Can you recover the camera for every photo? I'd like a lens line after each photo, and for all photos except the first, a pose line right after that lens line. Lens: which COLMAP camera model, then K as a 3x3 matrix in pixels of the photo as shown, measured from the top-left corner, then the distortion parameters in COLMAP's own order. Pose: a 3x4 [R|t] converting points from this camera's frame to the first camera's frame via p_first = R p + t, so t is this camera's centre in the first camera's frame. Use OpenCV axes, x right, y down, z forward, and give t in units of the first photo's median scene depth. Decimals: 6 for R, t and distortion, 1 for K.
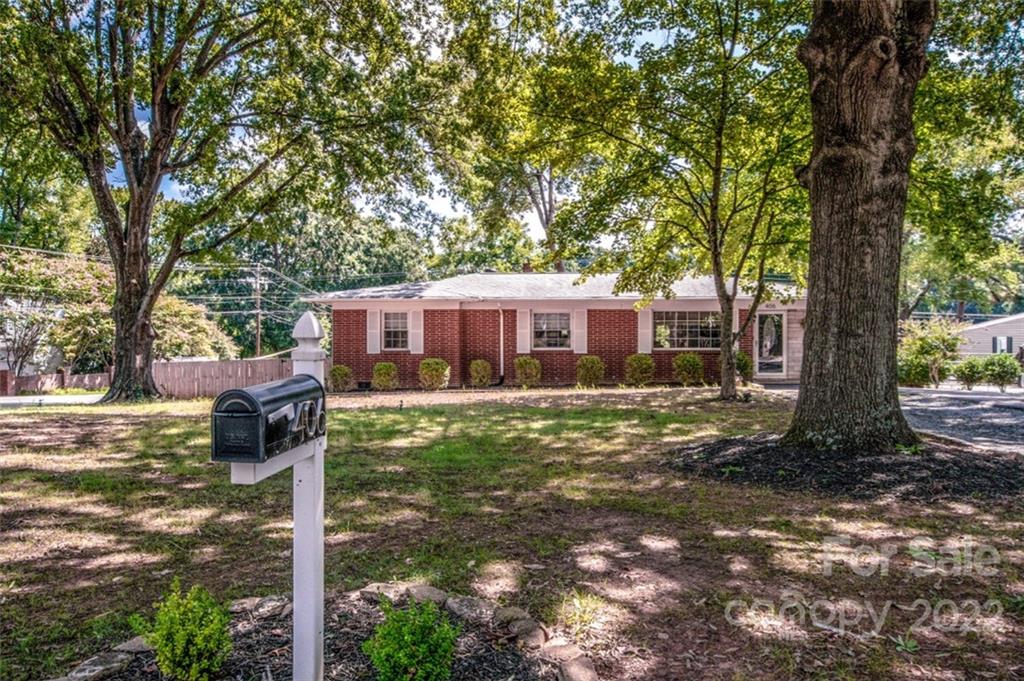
lens RADIAL K [[799.6, 0, 511.8], [0, 799.6, 340.7], [0, 0, 1]] dist [-0.002013, 0.000117]
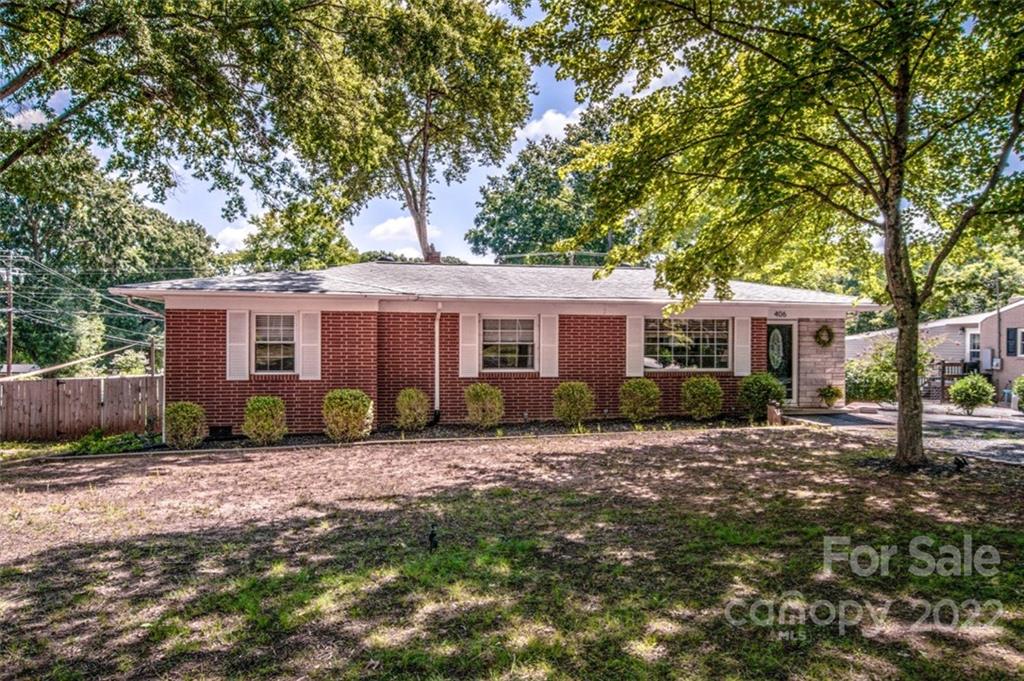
lens RADIAL K [[721.7, 0, 512.4], [0, 721.7, 339.2], [0, 0, 1]] dist [0.002384, -0.001080]
pose [[0.953914, 0.004997, 0.300038, -0.048810], [-0.003856, 0.999983, -0.004398, -0.005153], [-0.300055, 0.003038, 0.953917, 0.141377]]
